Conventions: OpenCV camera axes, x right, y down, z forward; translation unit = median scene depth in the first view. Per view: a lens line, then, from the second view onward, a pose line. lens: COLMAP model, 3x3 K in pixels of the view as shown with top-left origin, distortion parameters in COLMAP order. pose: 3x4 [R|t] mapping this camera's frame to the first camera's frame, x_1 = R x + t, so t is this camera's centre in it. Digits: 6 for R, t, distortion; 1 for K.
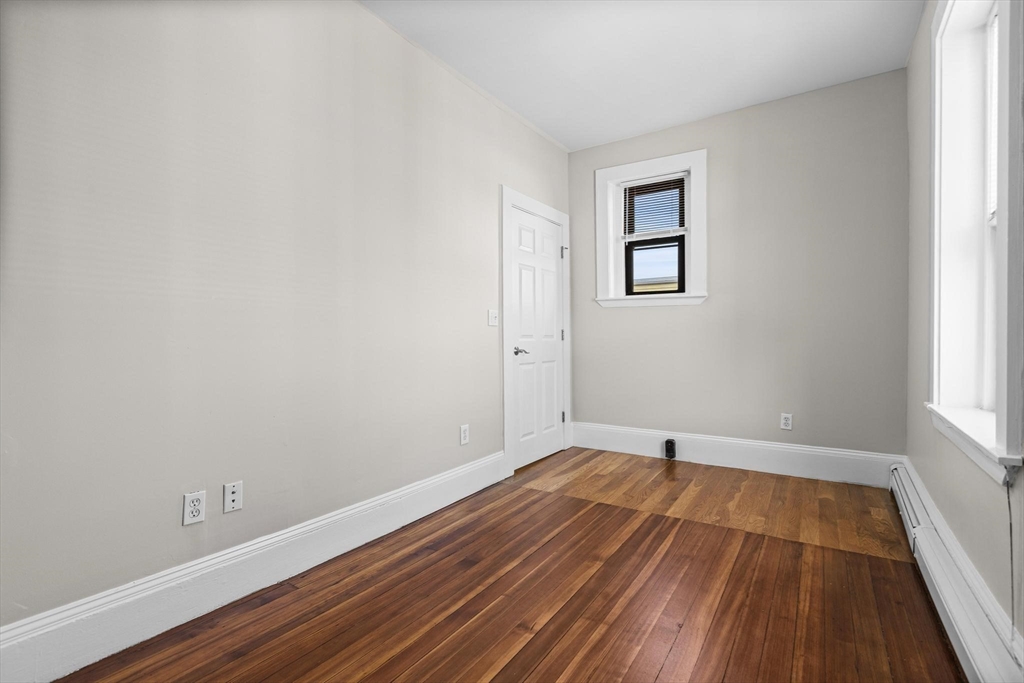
lens RADIAL K [[457.1, 0, 510.3], [0, 457.1, 338.1], [0, 0, 1]] dist [0.002738, 0.000399]
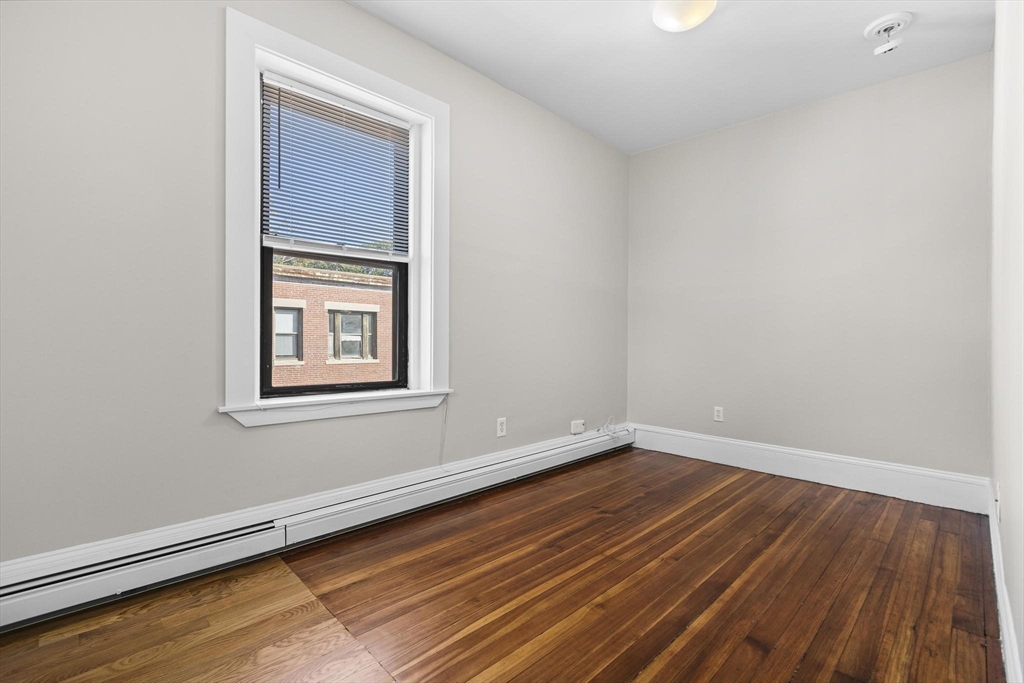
lens RADIAL K [[463.5, 0, 510.9], [0, 463.5, 336.2], [0, 0, 1]] dist [0.001535, 0.000250]
pose [[-0.982660, 0.004661, 0.185359, 0.183186], [0.001326, 0.999835, -0.018112, 0.017200], [-0.185413, -0.017552, -0.982504, 1.971019]]
